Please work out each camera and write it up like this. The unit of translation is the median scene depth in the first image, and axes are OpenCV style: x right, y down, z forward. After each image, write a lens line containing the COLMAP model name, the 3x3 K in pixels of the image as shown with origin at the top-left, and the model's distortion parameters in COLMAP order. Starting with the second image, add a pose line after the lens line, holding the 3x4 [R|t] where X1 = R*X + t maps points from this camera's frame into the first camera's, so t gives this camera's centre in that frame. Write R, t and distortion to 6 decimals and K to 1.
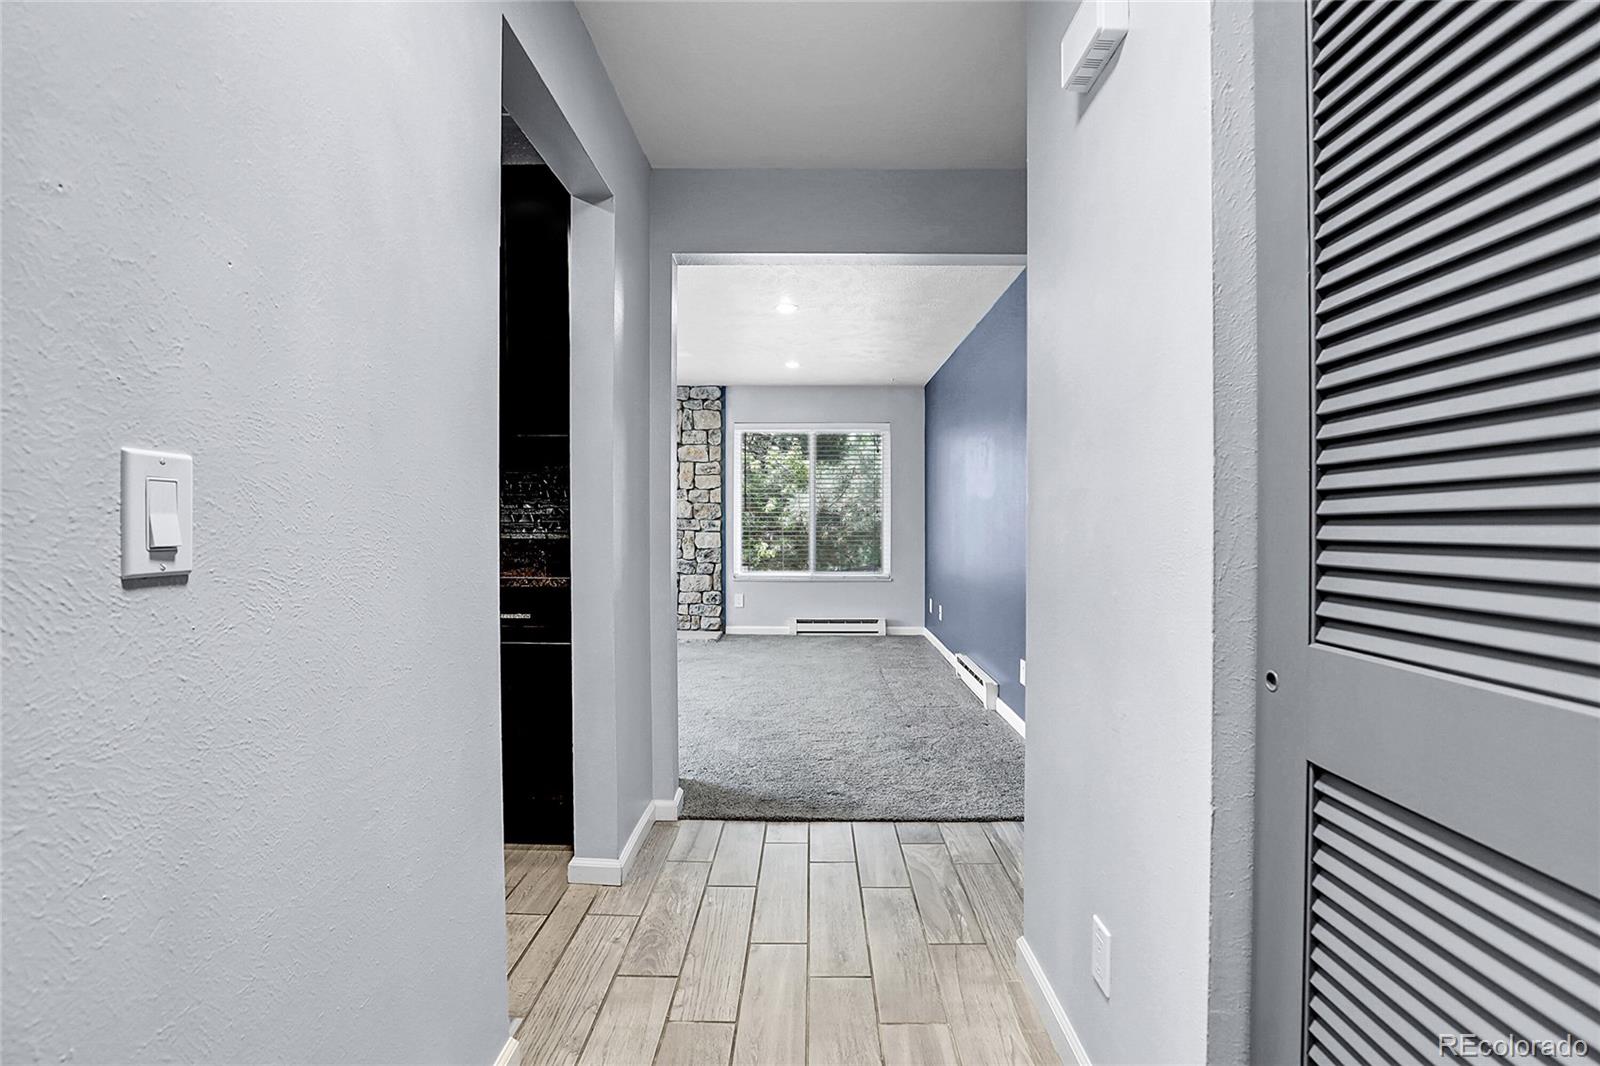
lens RADIAL K [[736.5, 0, 800.3], [0, 736.5, 525.6], [0, 0, 1]] dist [-0.037423, 0.007608]
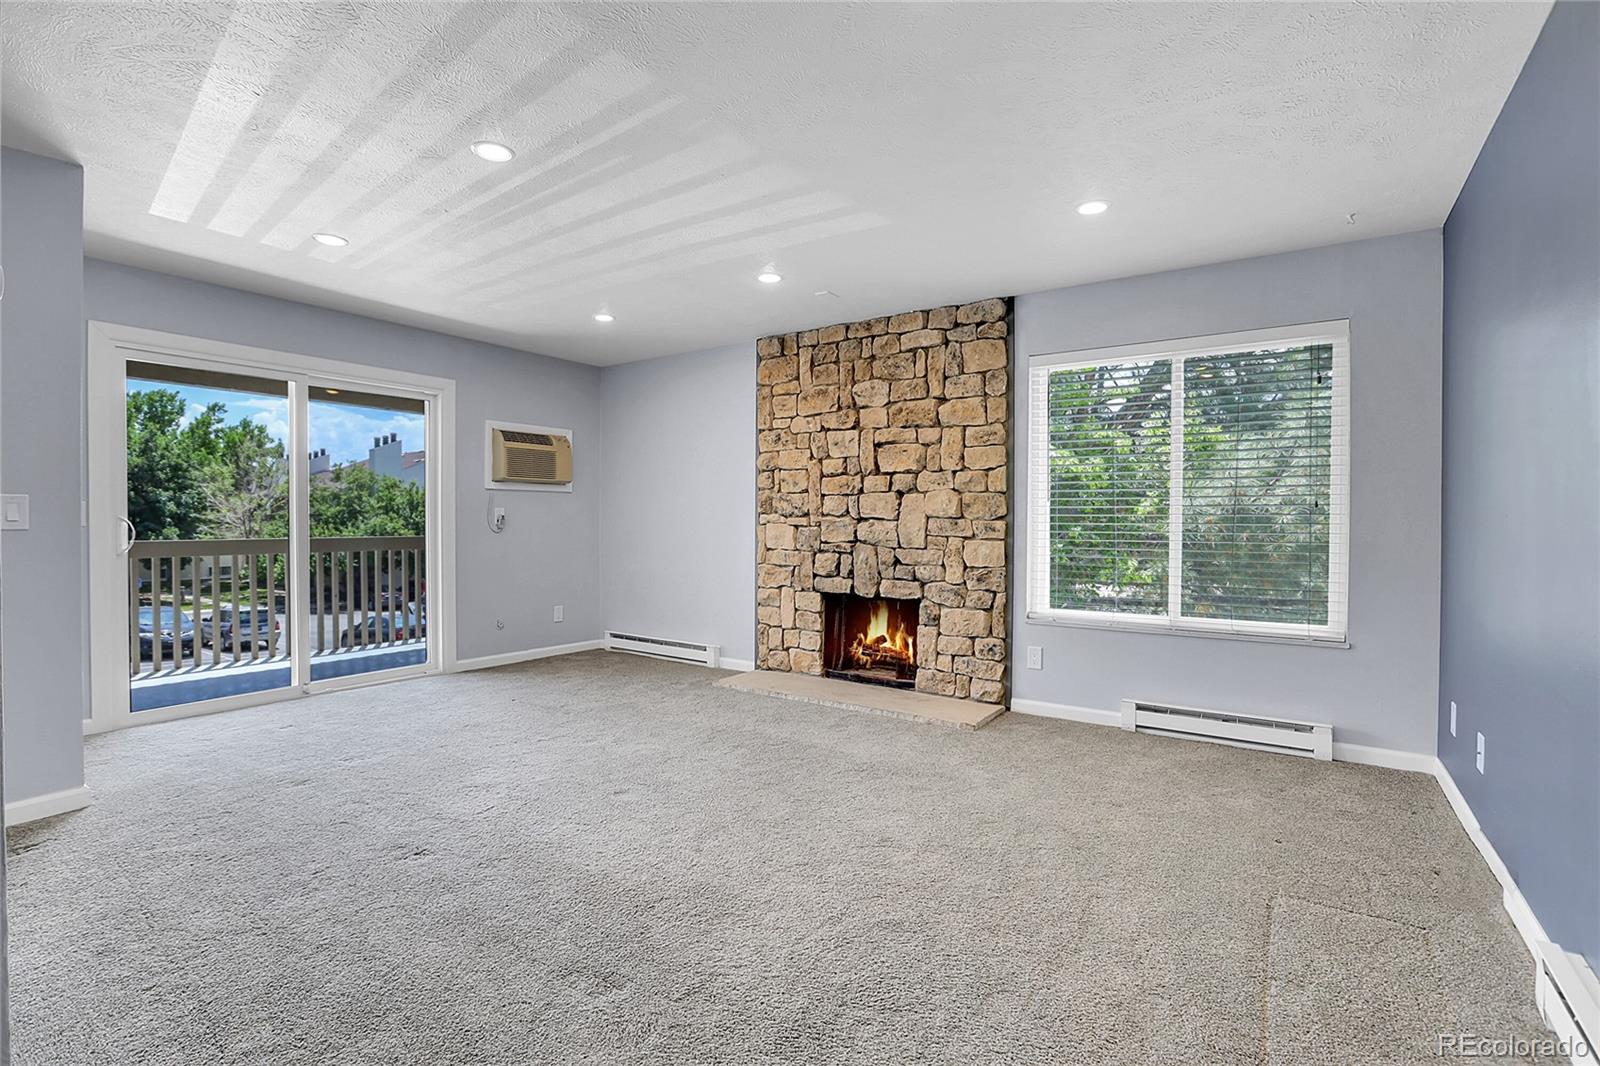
lens RADIAL K [[736.5, 0, 803.6], [0, 736.5, 533.6], [0, 0, 1]] dist [-0.037423, 0.007608]
pose [[0.838050, 0.008160, -0.545532, 0.080658], [-0.009076, 0.999958, 0.001015, 0.004270], [0.545518, 0.004100, 0.838089, 0.410072]]
